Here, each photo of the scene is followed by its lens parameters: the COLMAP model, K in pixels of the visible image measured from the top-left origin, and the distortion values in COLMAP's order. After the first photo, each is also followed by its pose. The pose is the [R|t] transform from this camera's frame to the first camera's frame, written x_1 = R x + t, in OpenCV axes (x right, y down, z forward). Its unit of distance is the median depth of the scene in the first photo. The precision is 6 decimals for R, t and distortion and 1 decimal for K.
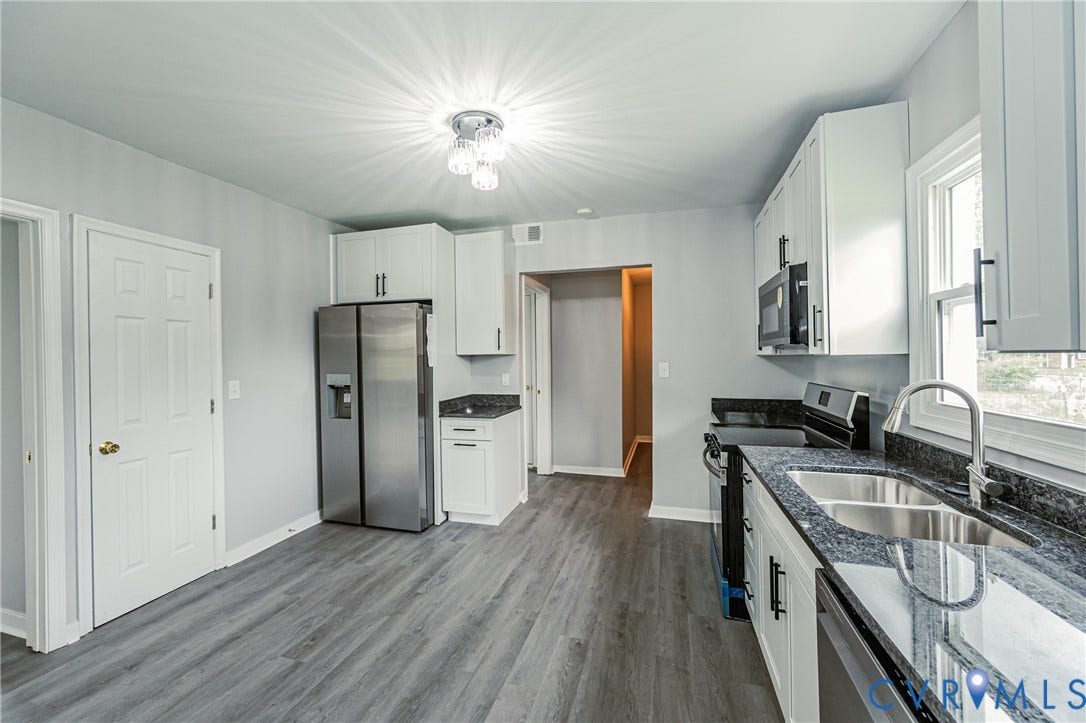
lens RADIAL K [[435.6, 0, 543.1], [0, 435.6, 358.9], [0, 0, 1]] dist [0.000378, -0.000315]
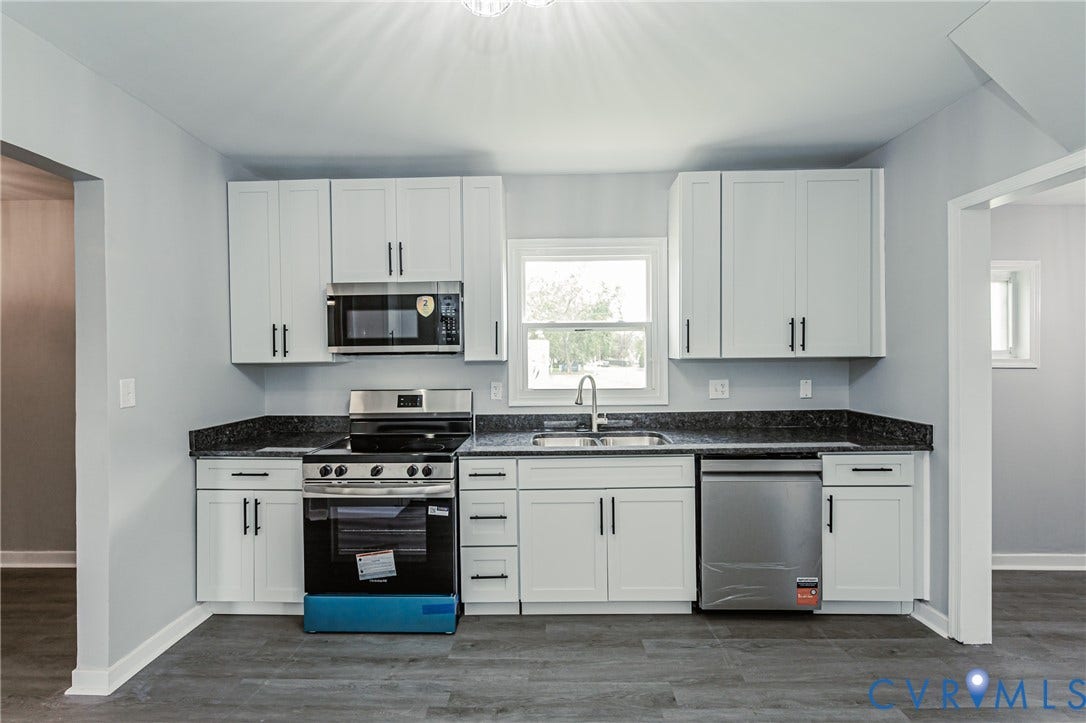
lens RADIAL K [[461.3, 0, 543.0], [0, 461.3, 361.5], [0, 0, 1]] dist [-0.000266, -0.000134]
pose [[-0.254886, -0.003446, 0.966965, -0.565675], [0.011749, 0.999909, 0.006660, -0.014425], [-0.966900, 0.013058, -0.254823, 0.965257]]
